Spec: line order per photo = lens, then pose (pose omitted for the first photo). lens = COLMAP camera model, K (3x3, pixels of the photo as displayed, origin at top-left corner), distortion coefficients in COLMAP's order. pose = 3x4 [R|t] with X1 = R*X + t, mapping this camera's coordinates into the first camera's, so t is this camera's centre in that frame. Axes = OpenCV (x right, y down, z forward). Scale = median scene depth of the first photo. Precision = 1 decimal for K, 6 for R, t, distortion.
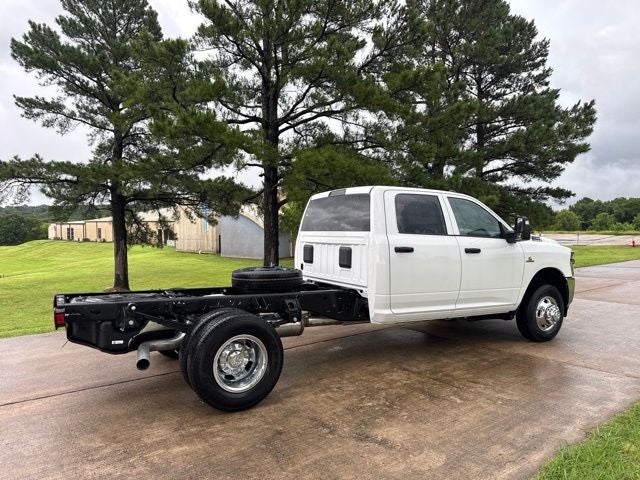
lens RADIAL K [[447.7, 0, 312.5], [0, 447.7, 242.0], [0, 0, 1]] dist [0.035836, -0.042238]
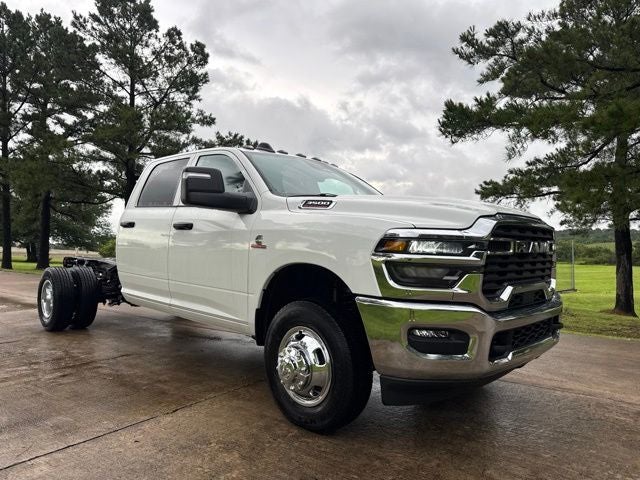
lens RADIAL K [[451.1, 0, 324.7], [0, 451.1, 235.2], [0, 0, 1]] dist [0.007952, -0.006330]
pose [[0.291379, -0.018712, -0.956425, 0.894941], [-0.042052, 0.998592, -0.032348, 0.038435], [0.955683, 0.049645, 0.290182, 0.821830]]
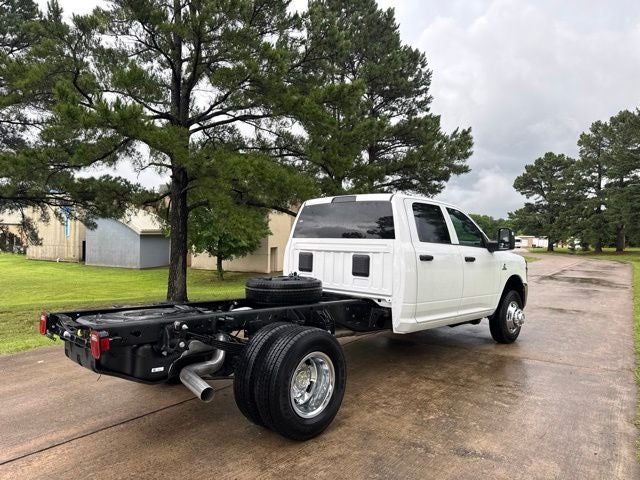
lens RADIAL K [[451.1, 0, 324.7], [0, 451.1, 235.2], [0, 0, 1]] dist [0.007952, -0.006330]
pose [[0.958982, 0.019176, 0.282818, -0.220557], [-0.009637, 0.999338, -0.035082, 0.002796], [-0.283304, 0.030917, 0.958532, 0.069651]]
